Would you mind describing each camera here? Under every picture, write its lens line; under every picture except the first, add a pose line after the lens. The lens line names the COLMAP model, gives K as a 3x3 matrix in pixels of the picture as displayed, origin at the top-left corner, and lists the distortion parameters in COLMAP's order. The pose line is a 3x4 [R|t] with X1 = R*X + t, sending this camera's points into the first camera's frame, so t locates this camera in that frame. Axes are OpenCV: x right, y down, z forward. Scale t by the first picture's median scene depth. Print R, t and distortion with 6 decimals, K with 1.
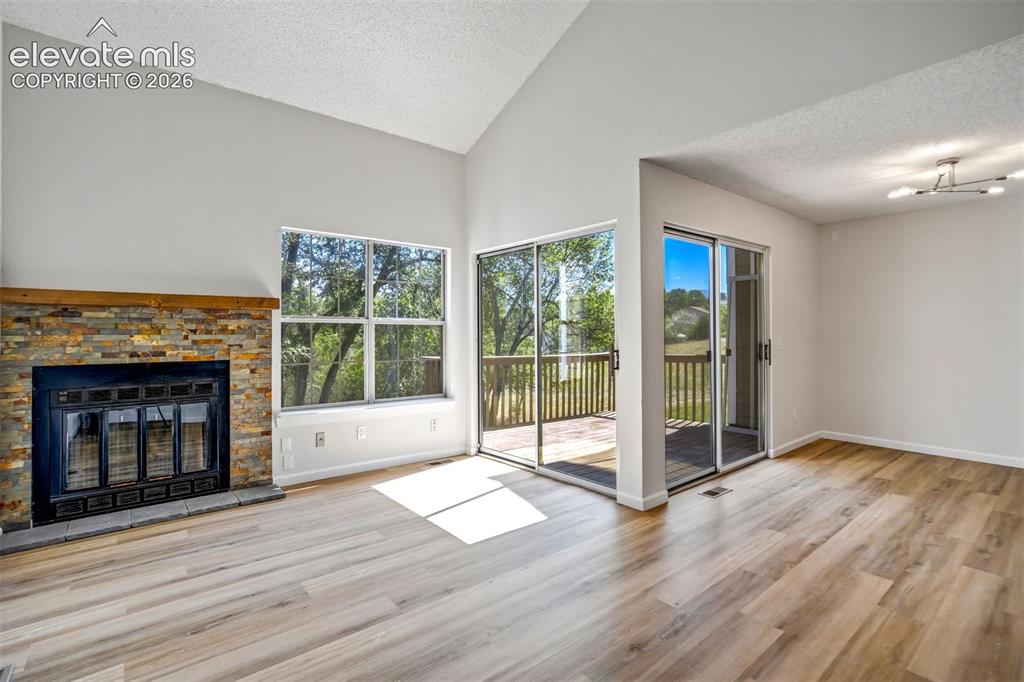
lens RADIAL K [[478.5, 0, 501.6], [0, 478.5, 332.4], [0, 0, 1]] dist [-0.034595, 0.016143]
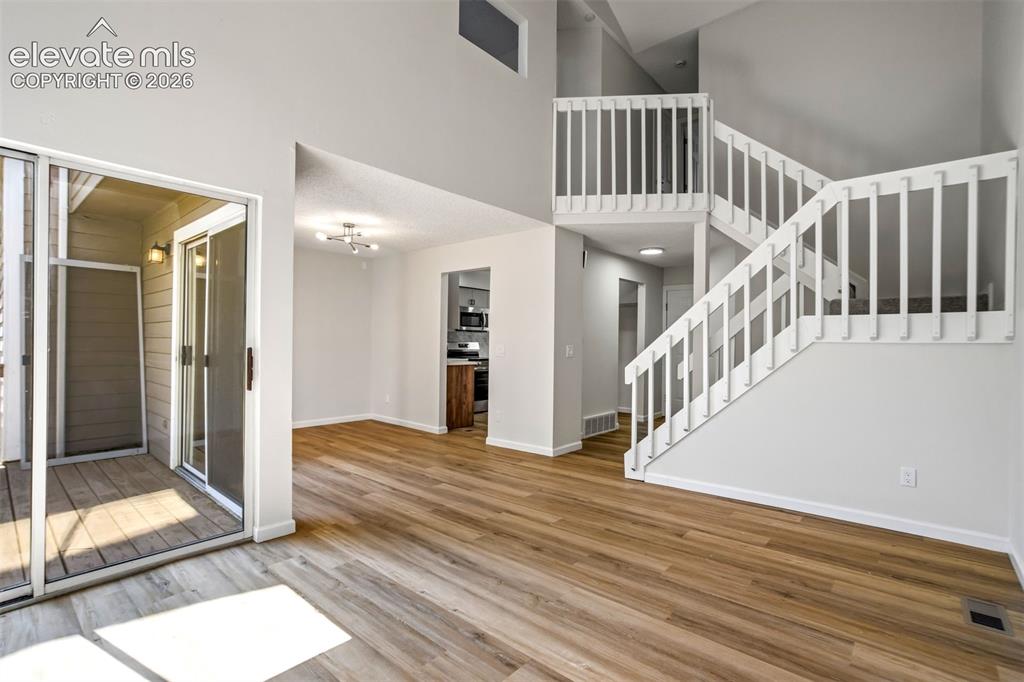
lens RADIAL K [[478.5, 0, 509.8], [0, 478.5, 350.7], [0, 0, 1]] dist [-0.034595, 0.016143]
pose [[-0.166454, -0.016277, 0.985915, -0.624837], [-0.014386, 0.999797, 0.014077, 0.008920], [-0.985944, -0.011840, -0.166655, 0.709963]]
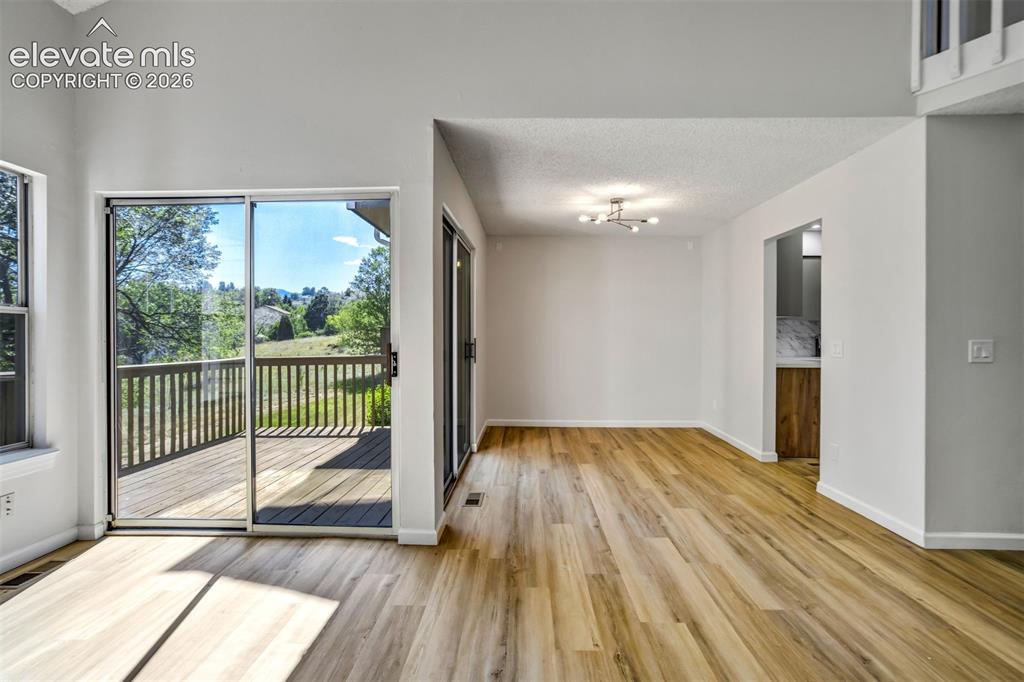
lens RADIAL K [[478.5, 0, 508.5], [0, 478.5, 333.5], [0, 0, 1]] dist [-0.034595, 0.016143]
pose [[0.655320, 0.003288, 0.755344, -0.235612], [-0.004446, 0.999990, -0.000495, 0.006188], [-0.755338, -0.003034, 0.655328, 0.344533]]
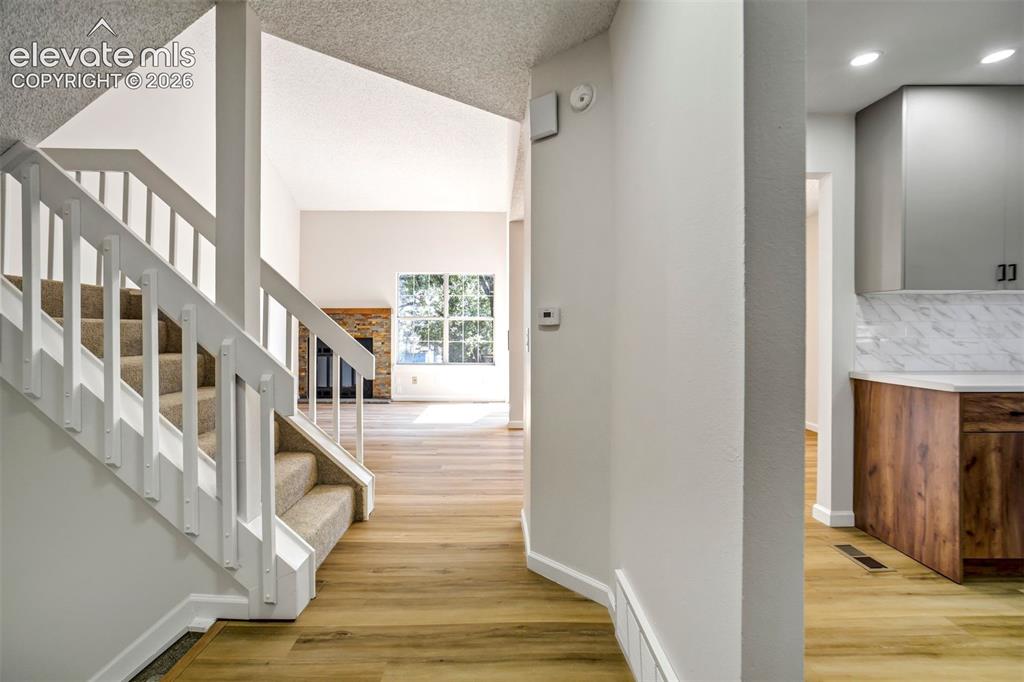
lens RADIAL K [[478.5, 0, 485.6], [0, 478.5, 332.0], [0, 0, 1]] dist [-0.034595, 0.016143]
pose [[0.763237, 0.006158, -0.646090, 1.267167], [-0.000965, 0.999964, 0.008390, 0.014489], [0.646118, -0.005780, 0.763215, -0.337674]]
